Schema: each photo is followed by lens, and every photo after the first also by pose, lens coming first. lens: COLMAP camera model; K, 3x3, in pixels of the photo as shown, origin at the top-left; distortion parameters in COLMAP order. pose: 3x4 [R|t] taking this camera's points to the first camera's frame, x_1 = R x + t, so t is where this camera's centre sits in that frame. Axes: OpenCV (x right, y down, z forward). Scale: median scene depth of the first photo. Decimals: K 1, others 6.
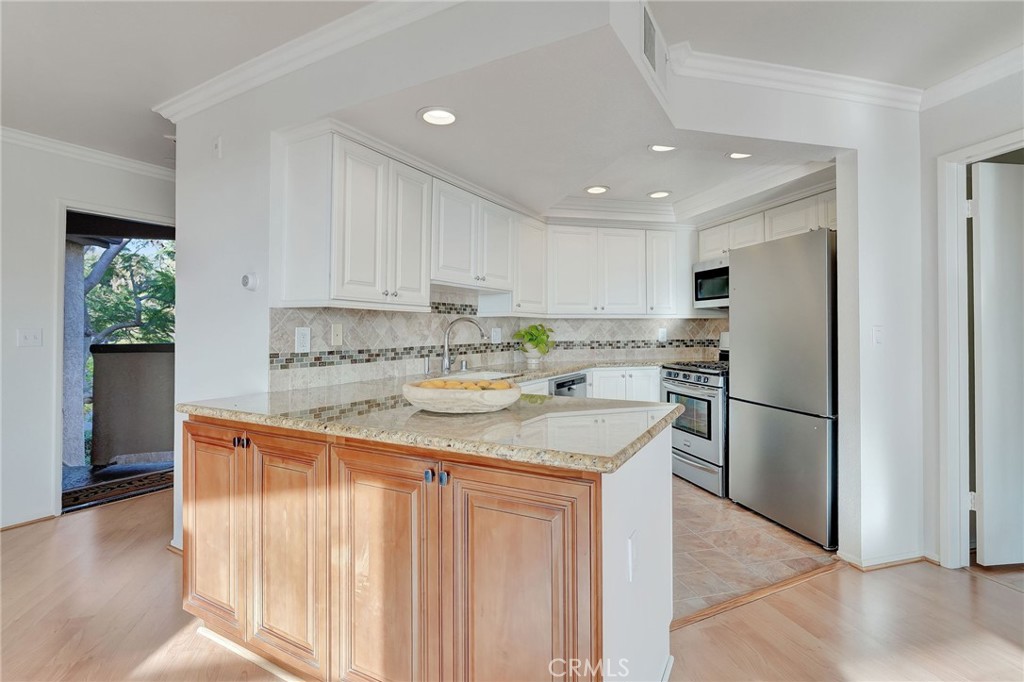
lens RADIAL K [[485.7, 0, 494.6], [0, 485.7, 328.2], [0, 0, 1]] dist [-0.025723, 0.000146]
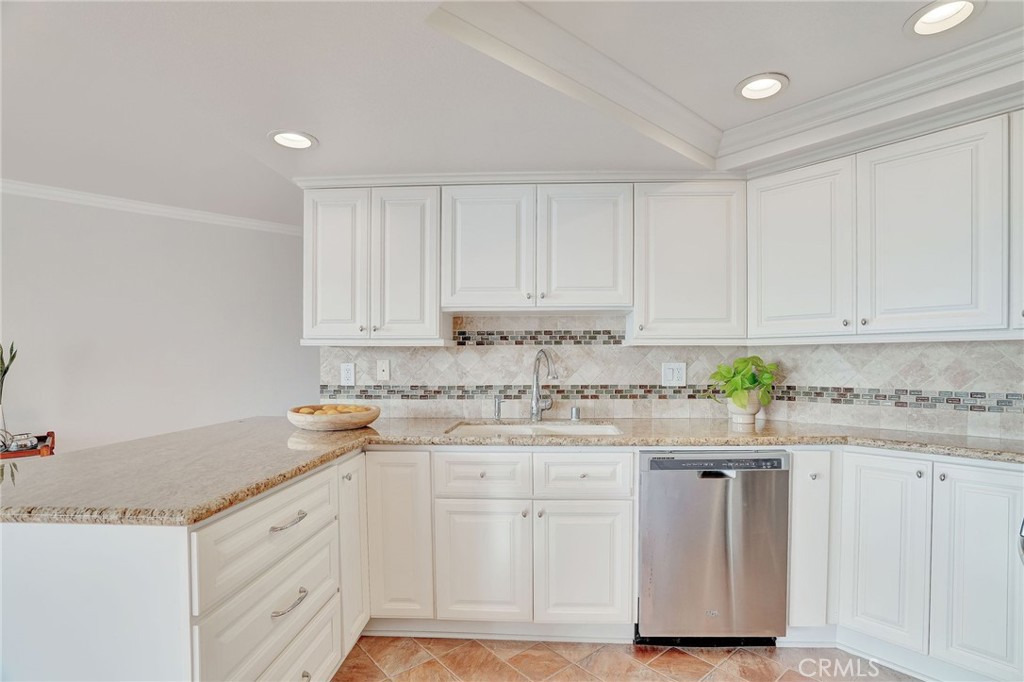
lens RADIAL K [[495.1, 0, 538.4], [0, 495.1, 370.2], [0, 0, 1]] dist [-0.068757, 0.028504]
pose [[0.482628, 0.018307, -0.875634, 0.521715], [0.003153, 0.999739, 0.022639, -0.006054], [0.875820, -0.013687, 0.482445, 0.538215]]
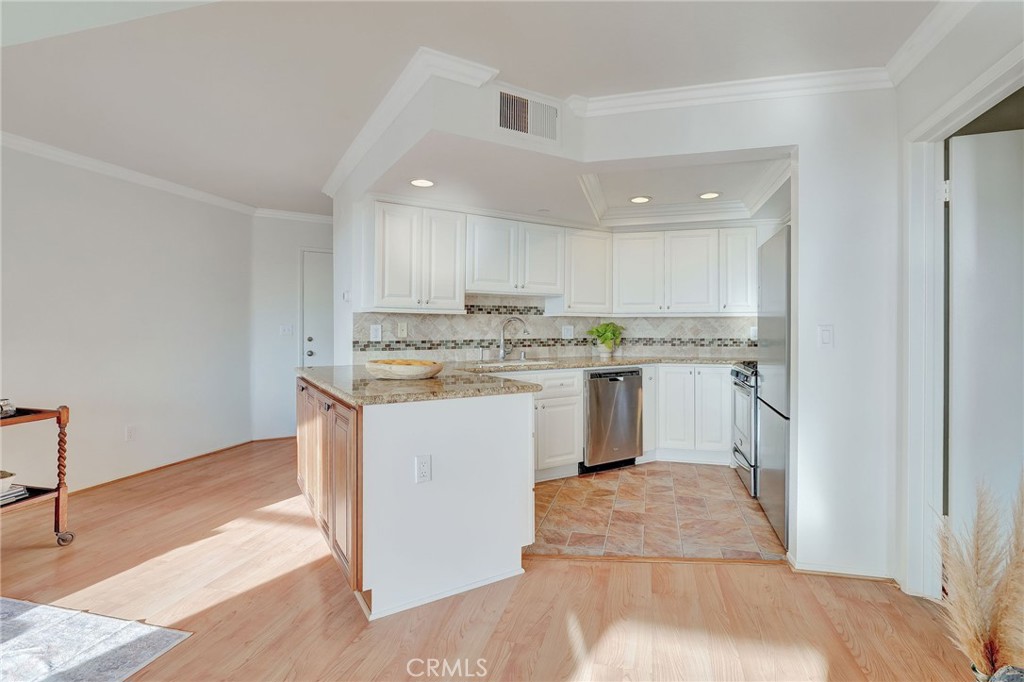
lens RADIAL K [[483.3, 0, 514.3], [0, 483.3, 329.1], [0, 0, 1]] dist [-0.036957, -0.000352]
pose [[0.877355, 0.006374, -0.479799, 0.468413], [-0.002952, 0.999965, 0.007887, -0.000973], [0.479832, -0.005504, 0.877343, -0.089238]]
